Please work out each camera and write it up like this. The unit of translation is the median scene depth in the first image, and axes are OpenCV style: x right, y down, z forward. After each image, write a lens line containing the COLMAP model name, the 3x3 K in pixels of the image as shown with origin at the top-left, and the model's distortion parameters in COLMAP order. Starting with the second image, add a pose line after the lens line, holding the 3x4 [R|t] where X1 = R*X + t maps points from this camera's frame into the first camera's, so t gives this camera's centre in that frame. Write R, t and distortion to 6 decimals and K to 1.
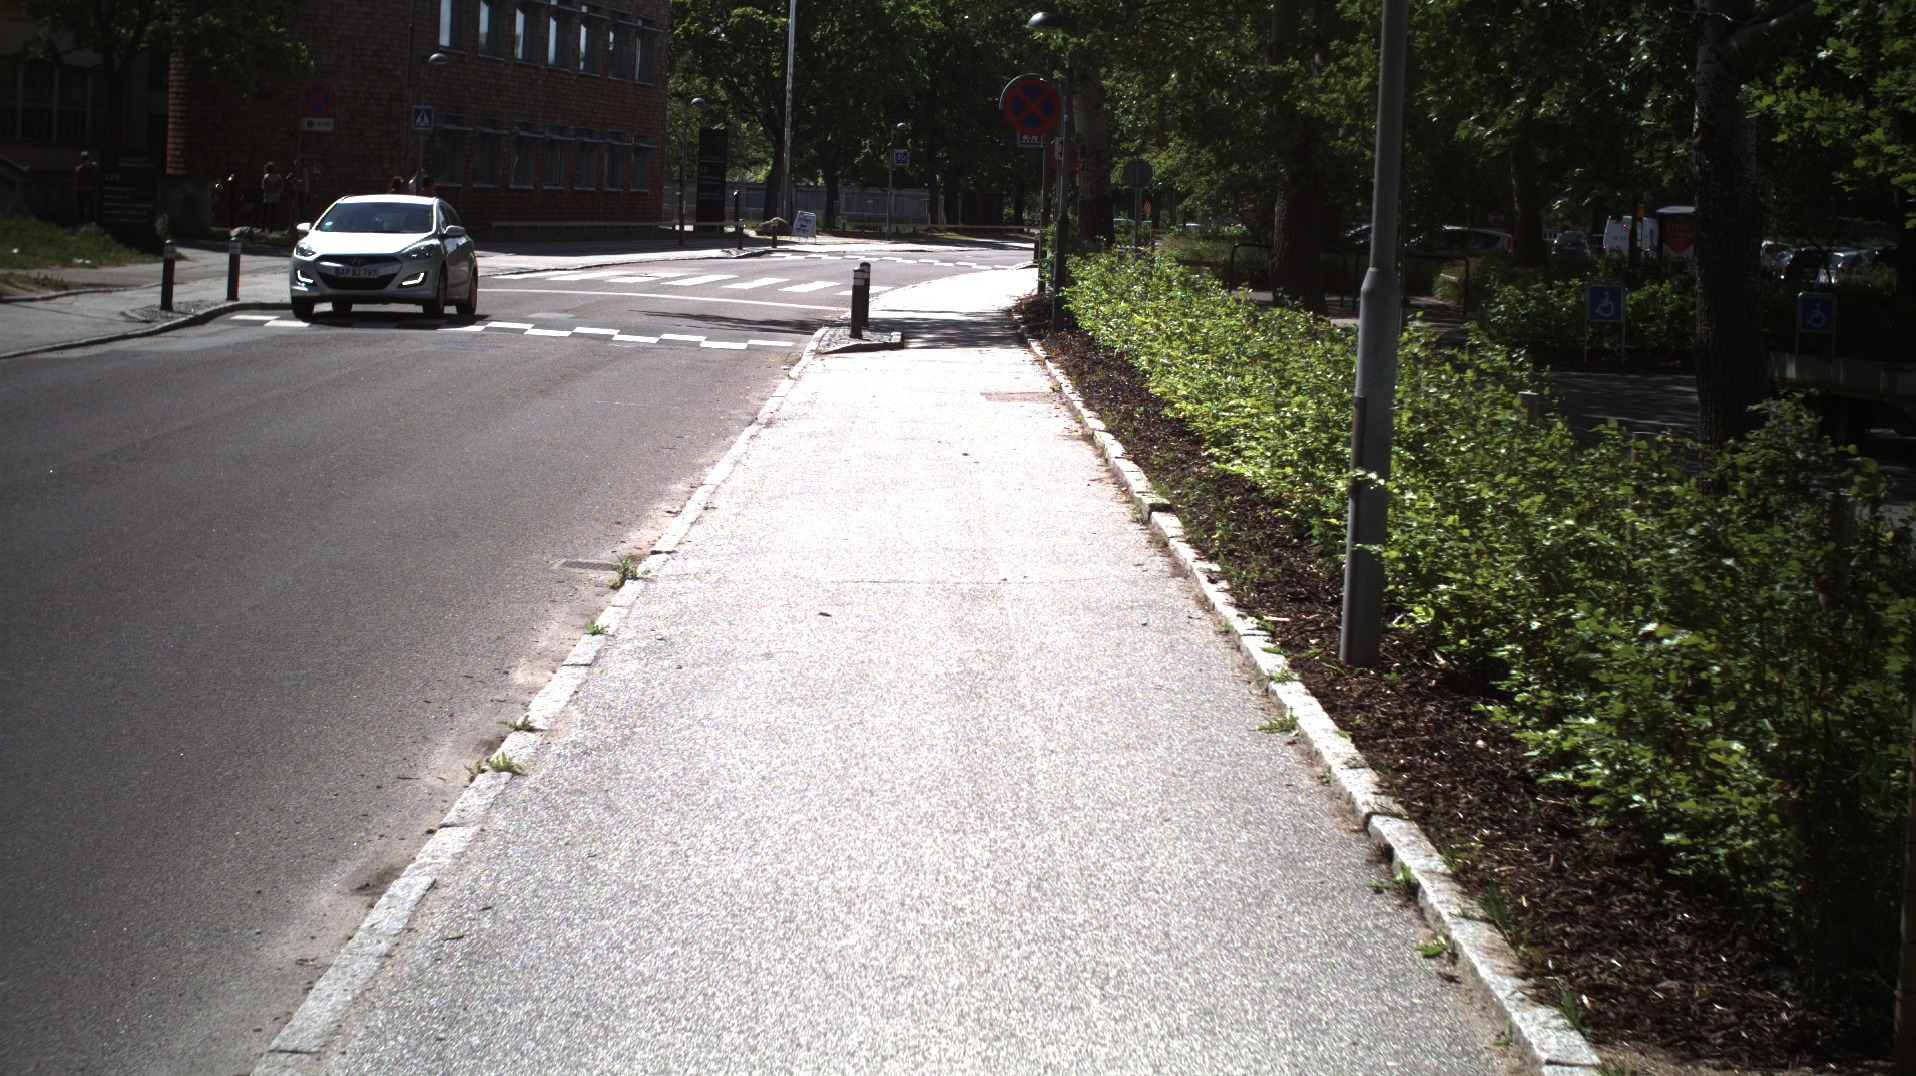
lens RADIAL K [[3069.4, 0, 958.0], [0, 3069.4, 538.0], [0, 0, 1]] dist [-0.308609, 0.432183]
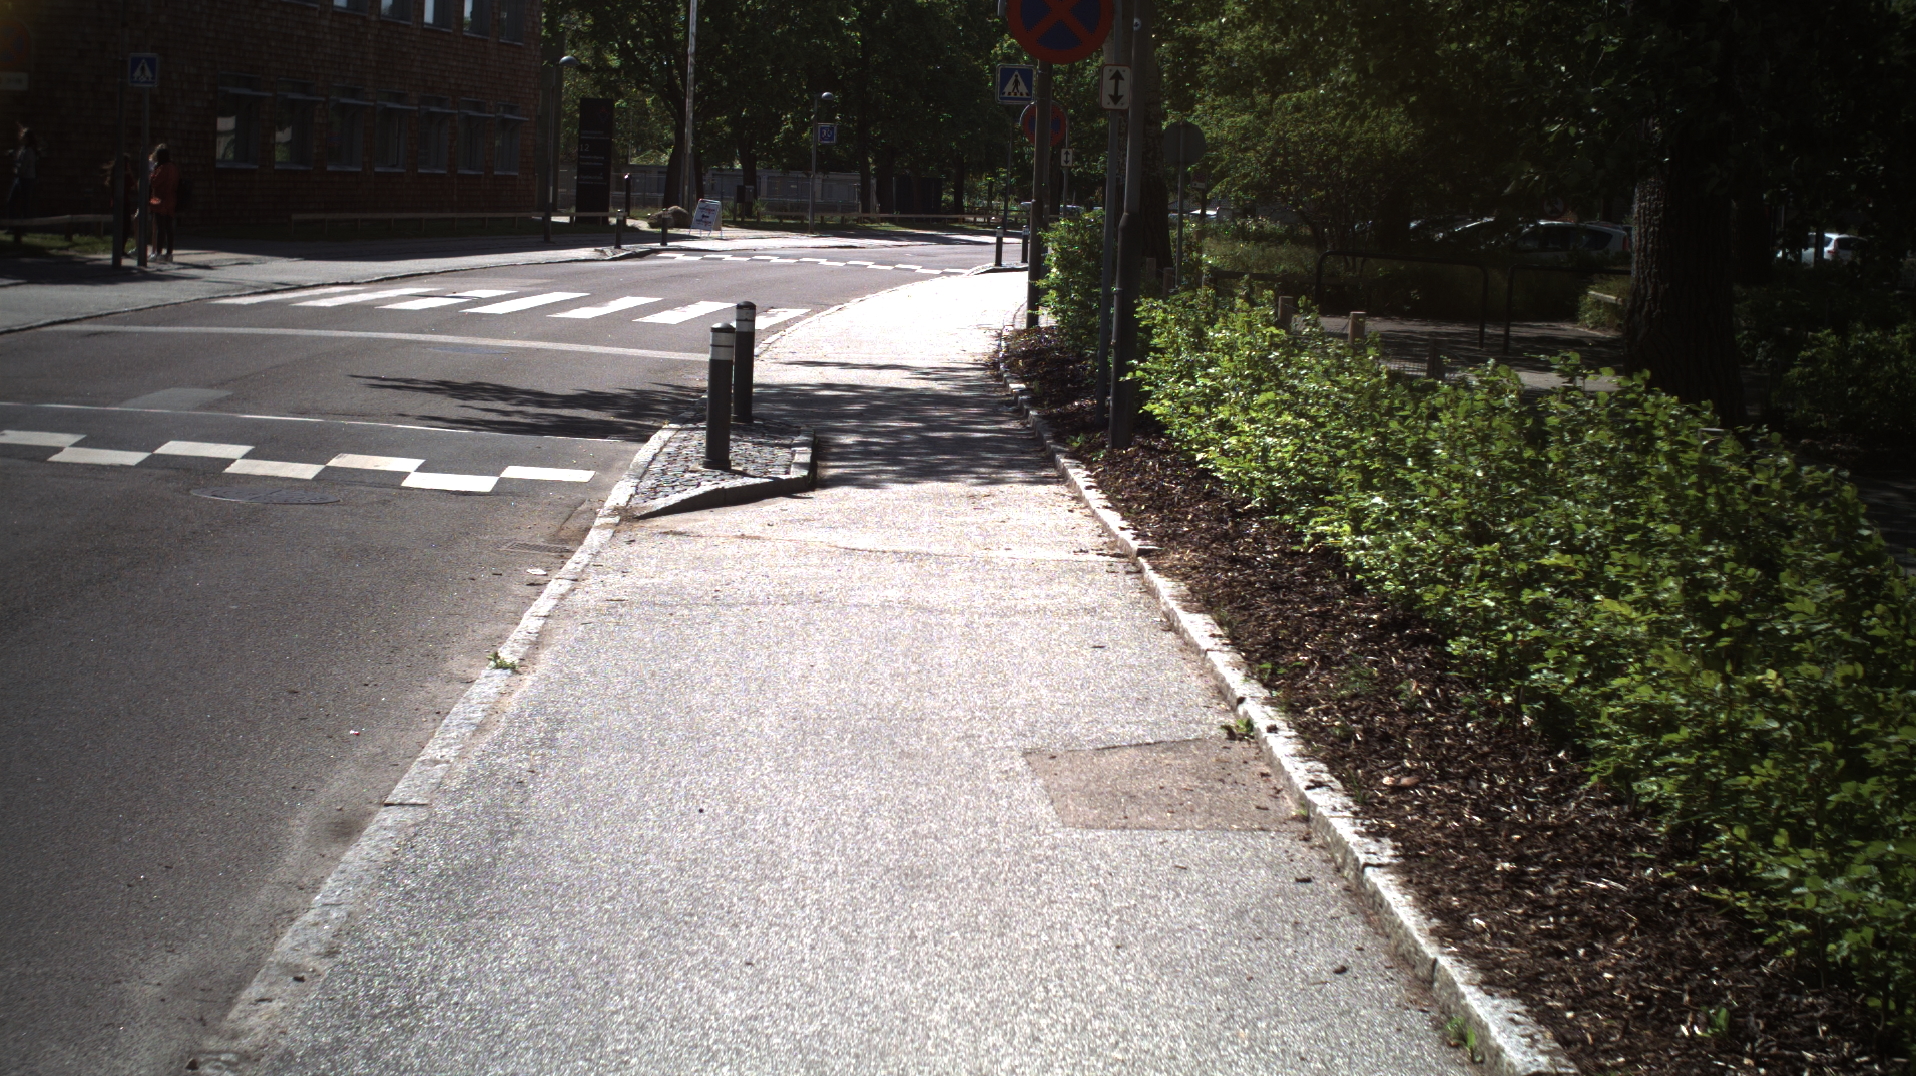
lens RADIAL K [[3069.4, 0, 958.0], [0, 3069.4, 538.0], [0, 0, 1]] dist [-0.308609, 0.432183]
pose [[0.999737, -0.001358, 0.022879, -0.004251], [0.001247, 0.999987, 0.004892, -0.039688], [-0.022885, -0.004862, 0.999726, 0.359988]]
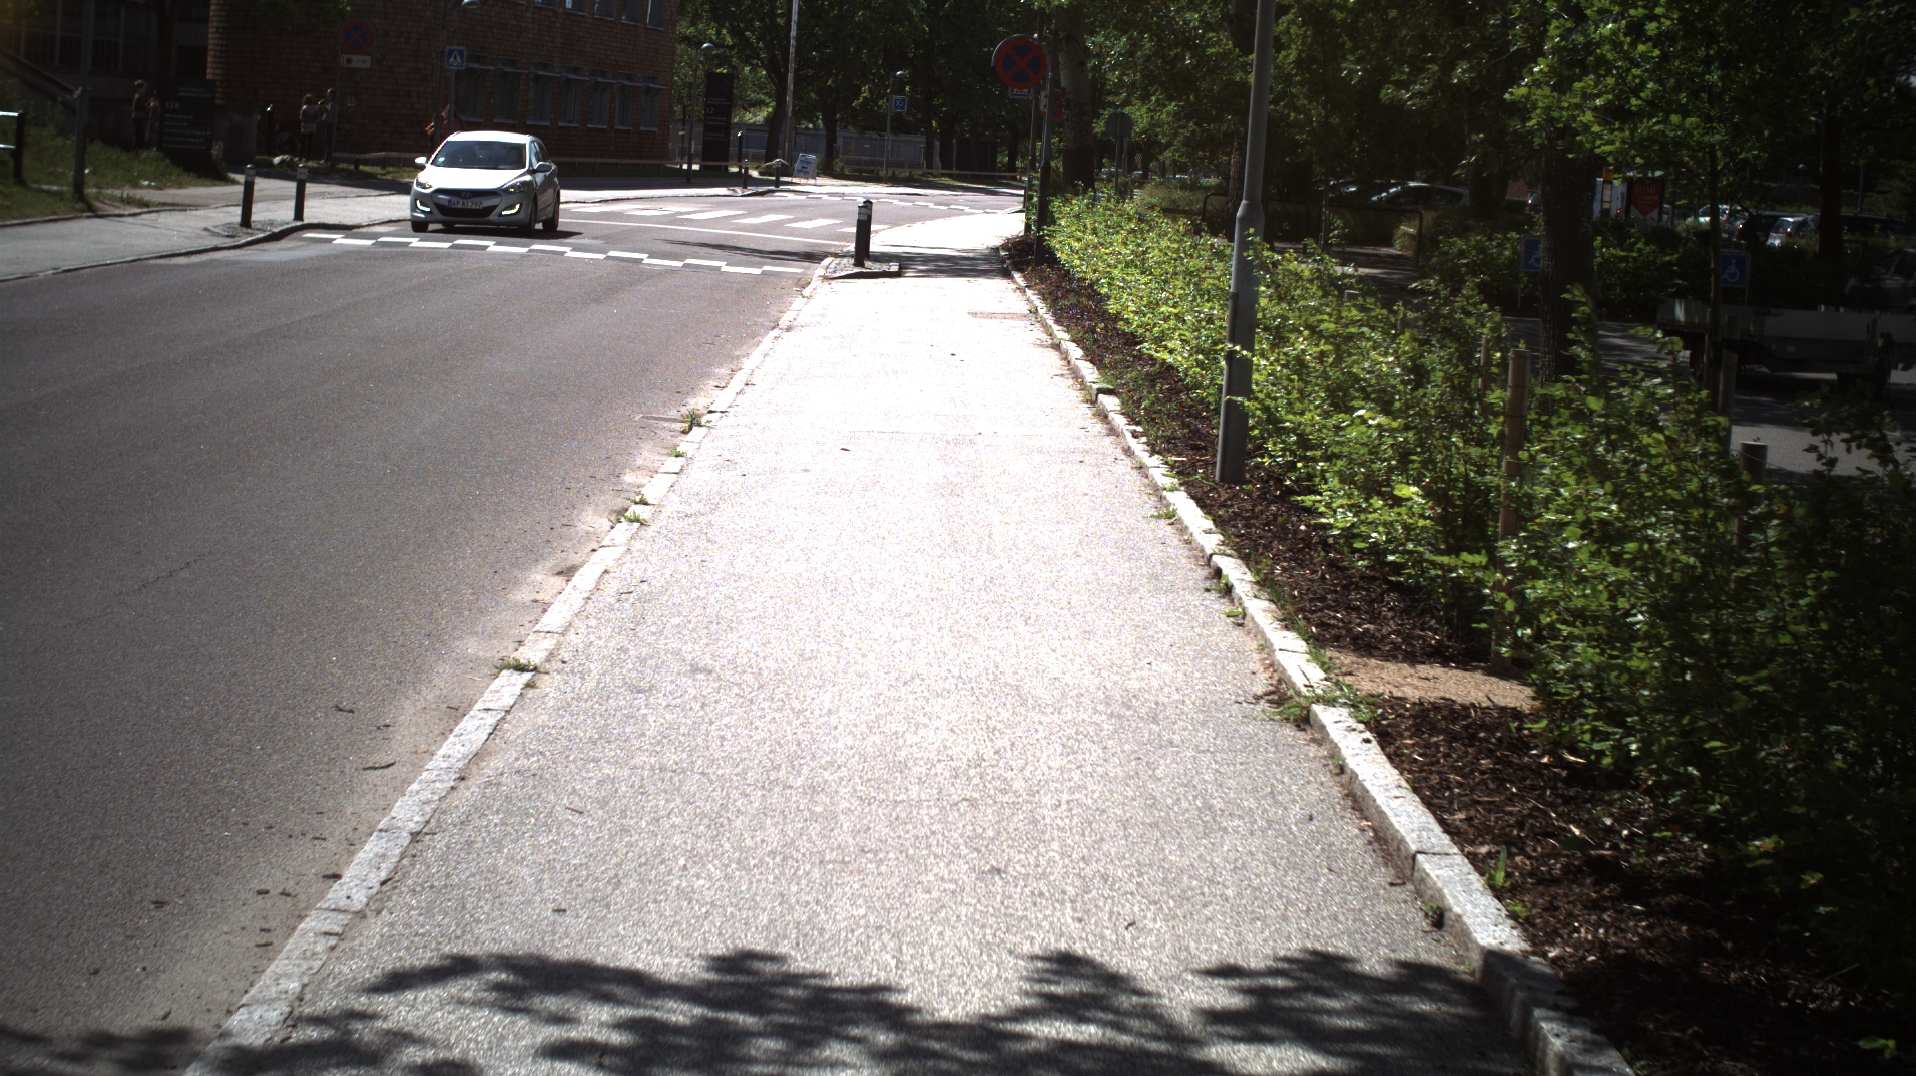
lens RADIAL K [[3069.4, 0, 958.0], [0, 3069.4, 538.0], [0, 0, 1]] dist [-0.308609, 0.432183]
pose [[0.999693, 0.024315, 0.004661, 0.000214], [-0.024392, 0.999554, 0.017245, 0.010044], [-0.004239, -0.017353, 0.999840, -0.089313]]
